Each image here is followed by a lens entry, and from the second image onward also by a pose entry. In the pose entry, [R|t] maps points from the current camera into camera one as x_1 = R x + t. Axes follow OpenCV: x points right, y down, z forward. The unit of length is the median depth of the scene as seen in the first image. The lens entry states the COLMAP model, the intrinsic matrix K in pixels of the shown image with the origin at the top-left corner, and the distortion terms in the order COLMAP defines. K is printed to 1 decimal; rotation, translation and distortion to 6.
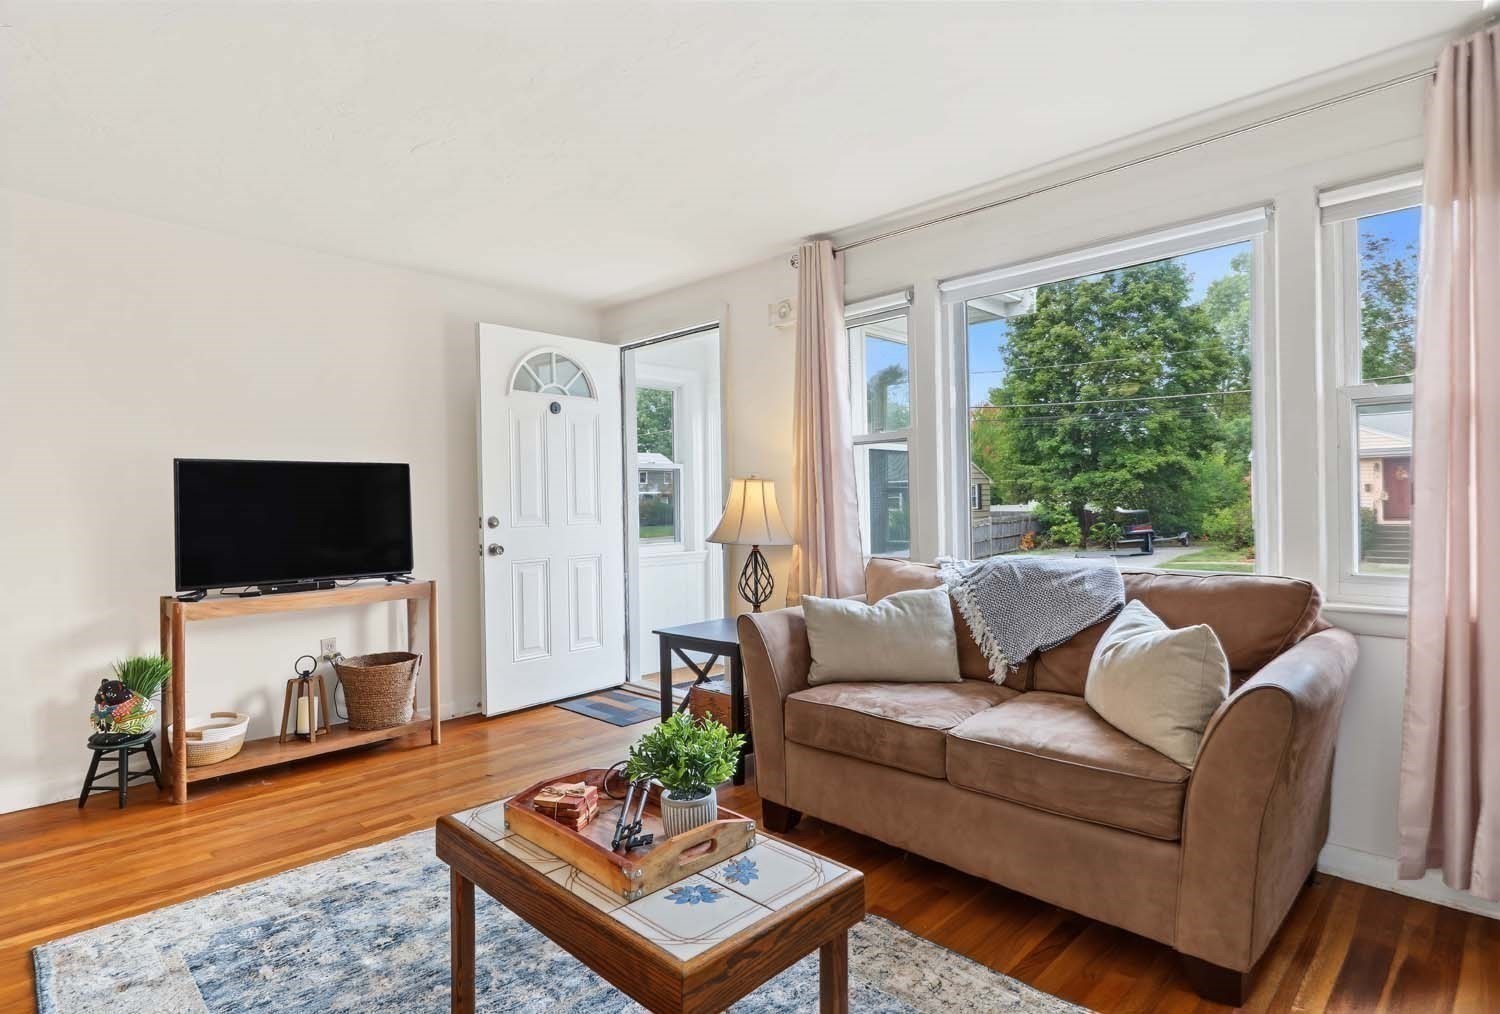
lens RADIAL K [[788.8, 0, 750.0], [0, 788.8, 507.0], [0, 0, 1]] dist [0.001021, 0.000088]
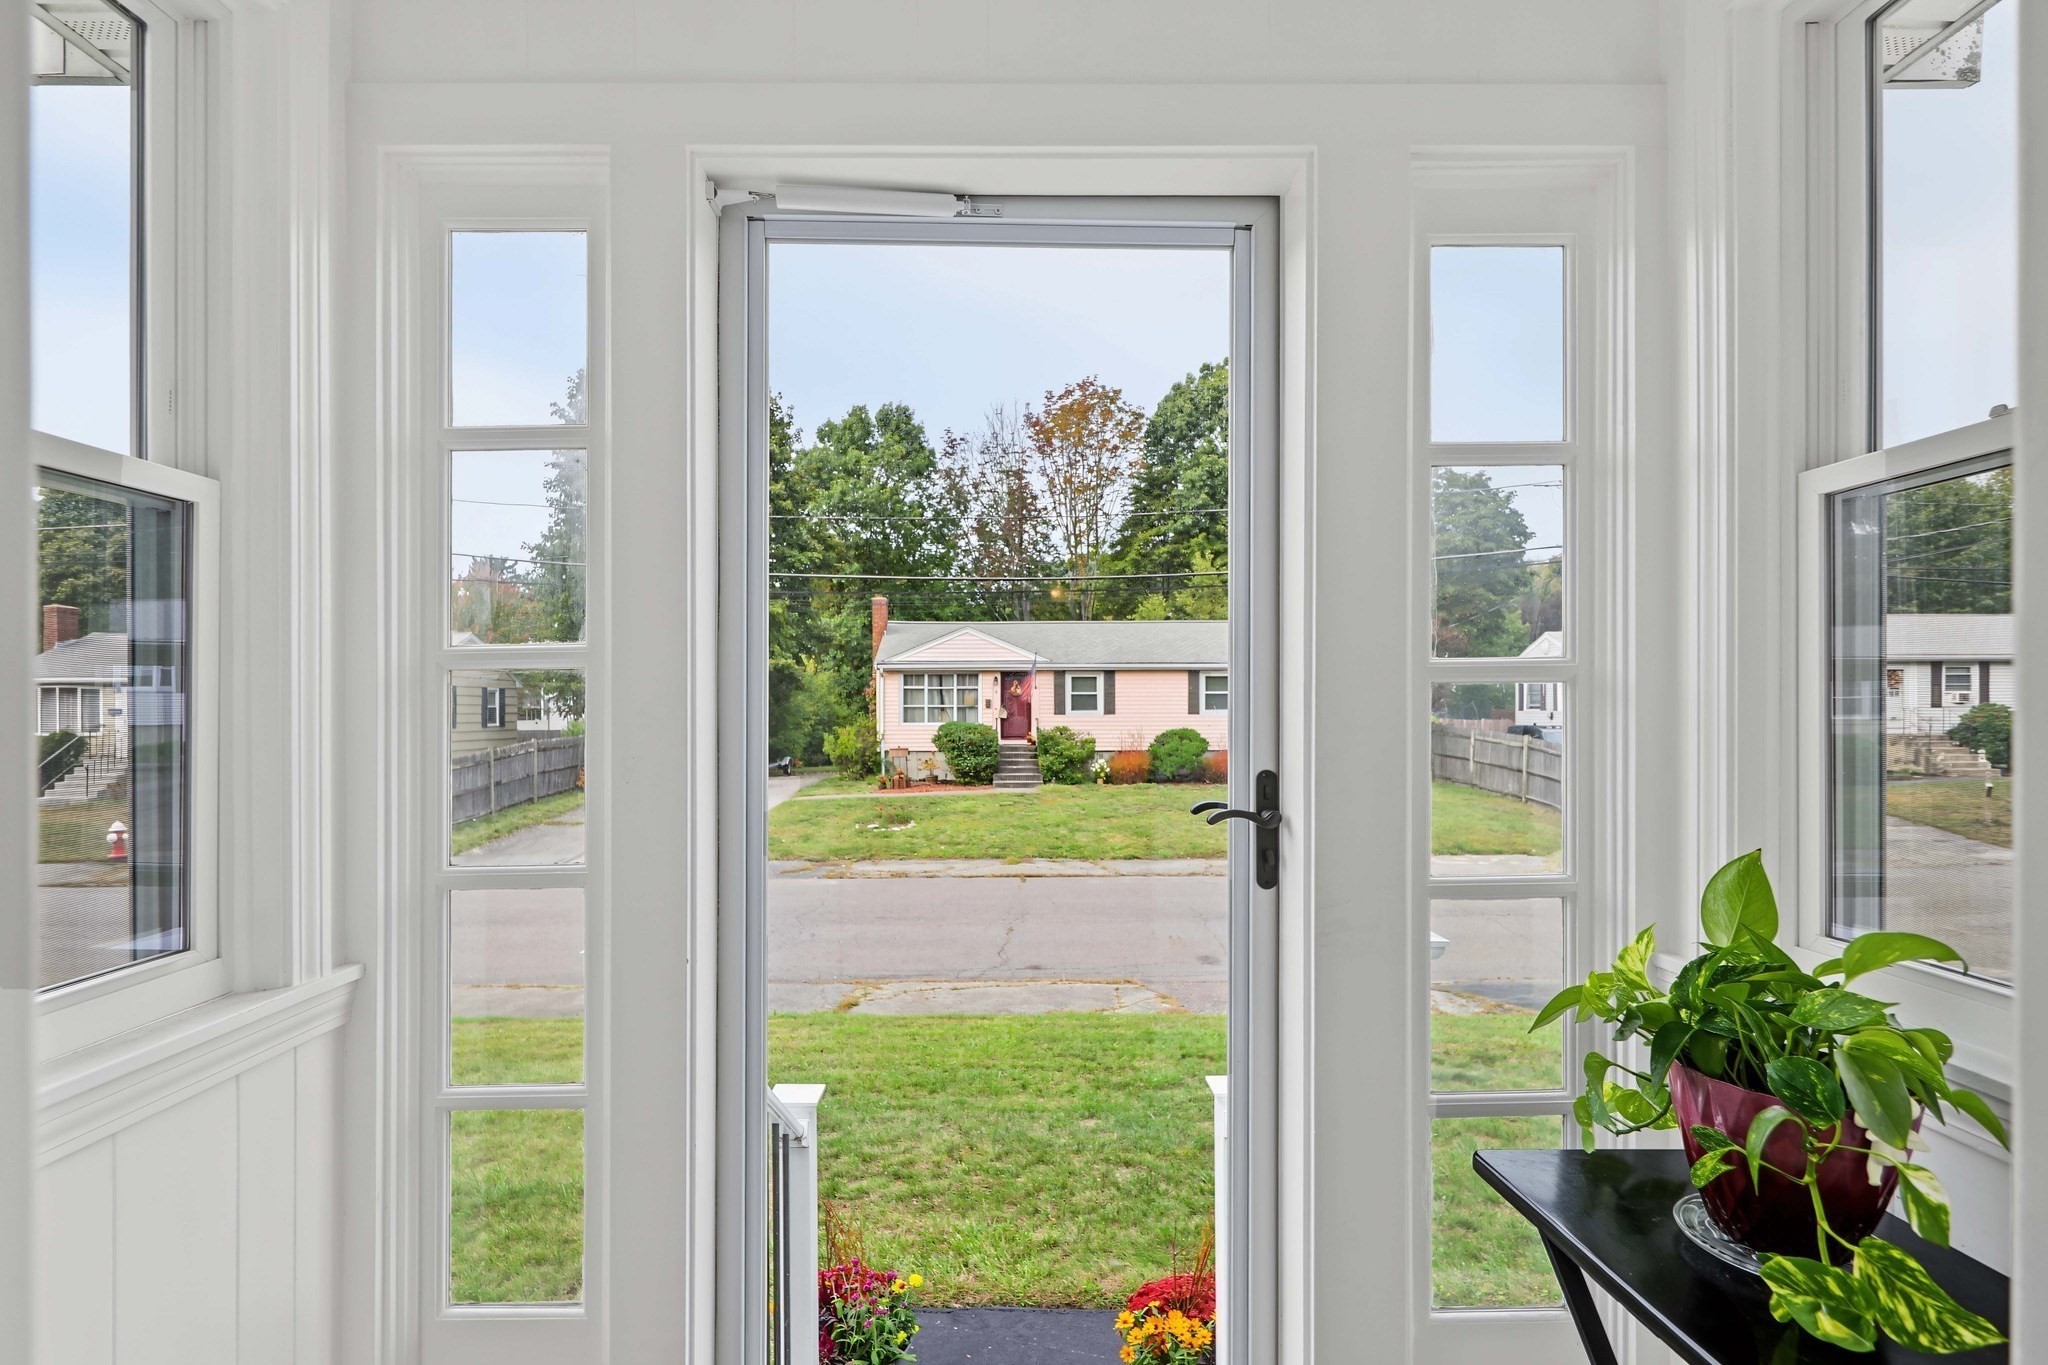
lens RADIAL K [[1047.9, 0, 1018.1], [0, 1047.9, 703.2], [0, 0, 1]] dist [0.001711, -0.000699]
pose [[0.711522, 0.017916, 0.702435, -0.019679], [-0.003931, 0.999761, -0.021517, 0.000327], [-0.702652, 0.012549, 0.711423, 0.127413]]
